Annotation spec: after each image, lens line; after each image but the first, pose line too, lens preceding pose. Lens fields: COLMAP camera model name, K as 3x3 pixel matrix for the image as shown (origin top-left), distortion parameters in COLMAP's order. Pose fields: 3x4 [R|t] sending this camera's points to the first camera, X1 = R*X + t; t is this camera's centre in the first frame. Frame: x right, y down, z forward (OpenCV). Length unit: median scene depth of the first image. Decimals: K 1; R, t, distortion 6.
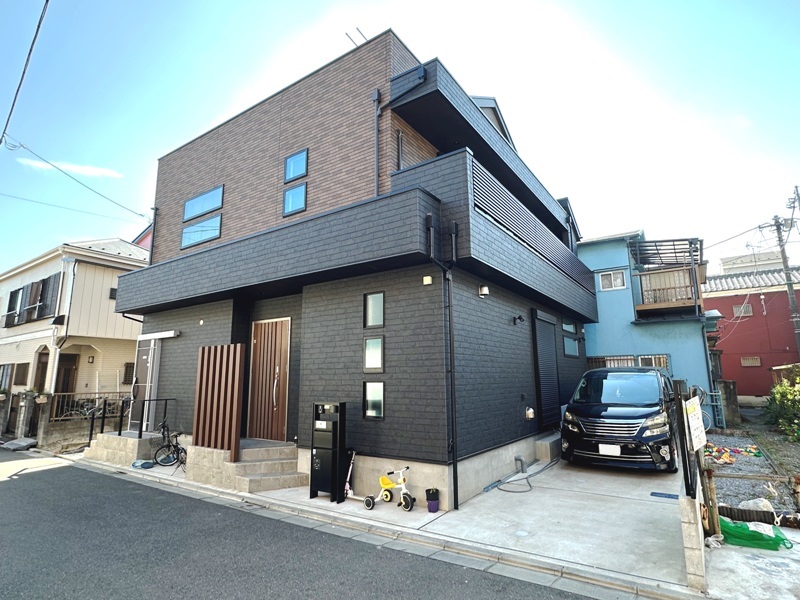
lens RADIAL K [[433.7, 0, 400.0], [0, 433.7, 300.0], [0, 0, 1]] dist [0.000059, 0.000009]
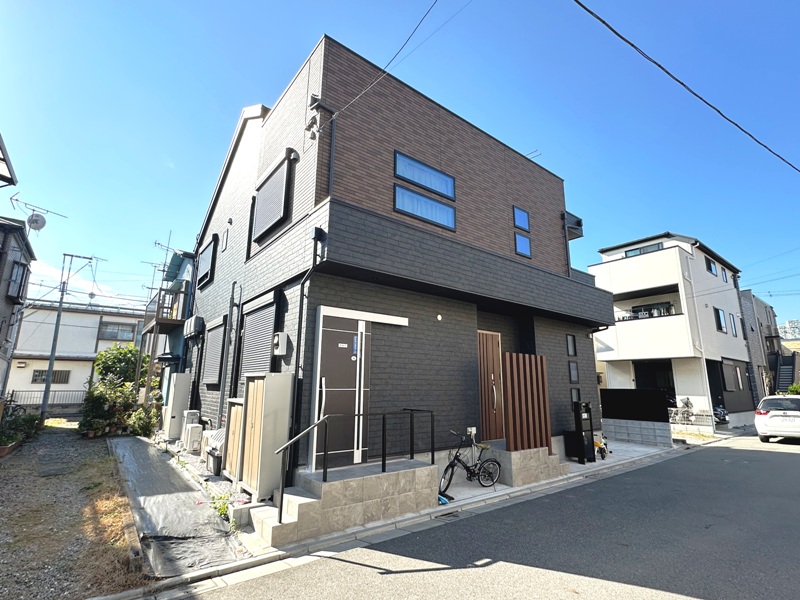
lens RADIAL K [[391.0, 0, 400.0], [0, 391.0, 300.0], [0, 0, 1]] dist [0.000094, 0.000025]
pose [[0.296157, 0.216827, 0.930203, -1.524574], [-0.183244, 0.968700, -0.167460, 0.204589], [-0.937397, -0.120860, 0.326620, 1.032832]]
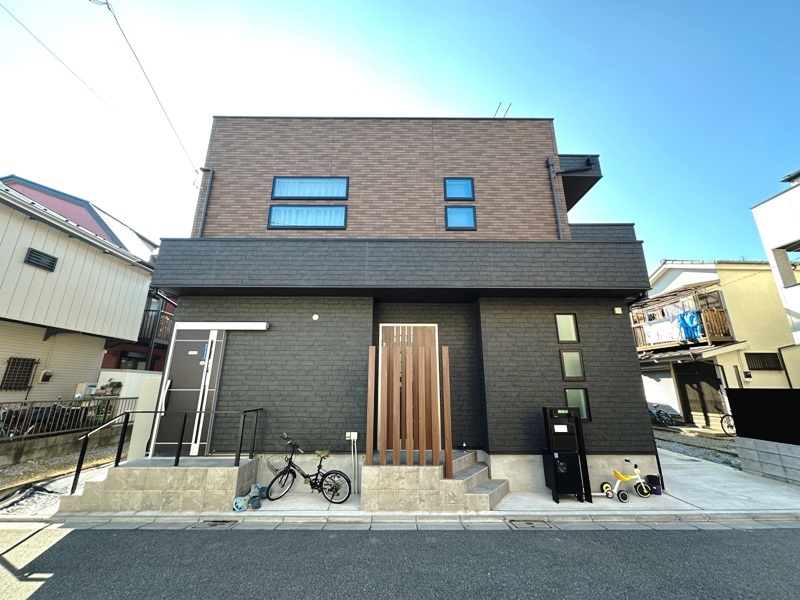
lens RADIAL K [[317.4, 0, 400.0], [0, 317.4, 300.0], [0, 0, 1]] dist [-0.000674, -0.000321]
pose [[0.819788, 0.161835, 0.549324, -0.845637], [-0.112039, 0.986026, -0.123287, 0.096693], [-0.561600, 0.039524, 0.826465, 0.475044]]
